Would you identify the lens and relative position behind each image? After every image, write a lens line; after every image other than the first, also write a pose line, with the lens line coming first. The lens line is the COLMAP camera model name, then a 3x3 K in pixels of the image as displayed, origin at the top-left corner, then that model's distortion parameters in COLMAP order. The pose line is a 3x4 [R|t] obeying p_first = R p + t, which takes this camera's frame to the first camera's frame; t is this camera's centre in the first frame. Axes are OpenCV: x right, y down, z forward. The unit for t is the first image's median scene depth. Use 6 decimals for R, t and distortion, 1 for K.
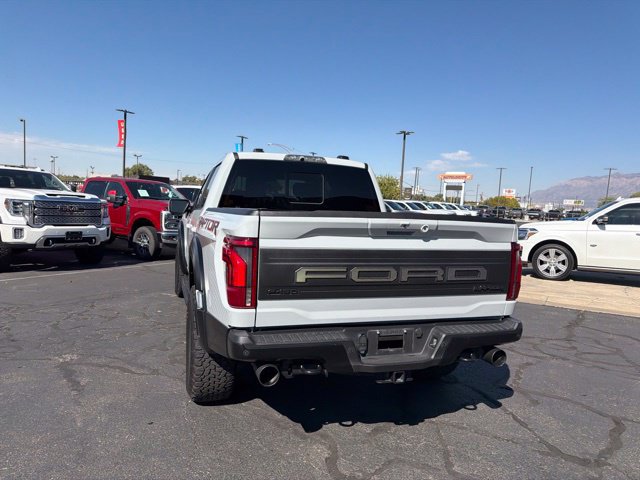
lens RADIAL K [[447.5, 0, 323.9], [0, 447.5, 242.1], [0, 0, 1]] dist [0.055015, -0.064719]
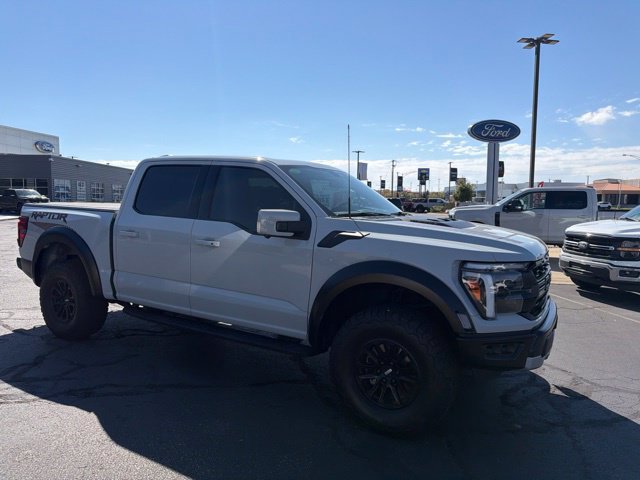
lens RADIAL K [[447.5, 0, 320.0], [0, 447.5, 241.1], [0, 0, 1]] dist [0.055015, -0.064719]
pose [[-0.756038, -0.003841, -0.654516, 0.518272], [-0.108351, 0.986920, 0.119366, -0.183238], [0.645497, 0.161163, -0.746566, 2.324137]]
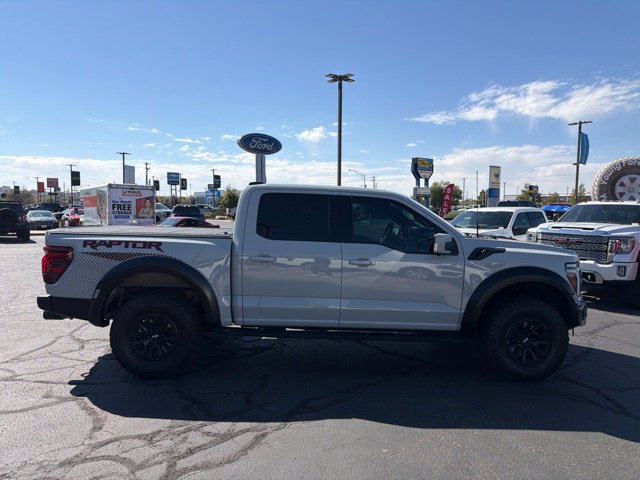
lens RADIAL K [[447.5, 0, 321.9], [0, 447.5, 245.2], [0, 0, 1]] dist [0.055015, -0.064719]
pose [[-0.297047, 0.021510, -0.954621, 1.164603], [-0.107420, 0.992647, 0.055792, -0.134940], [0.948802, 0.119118, -0.292552, 1.691175]]
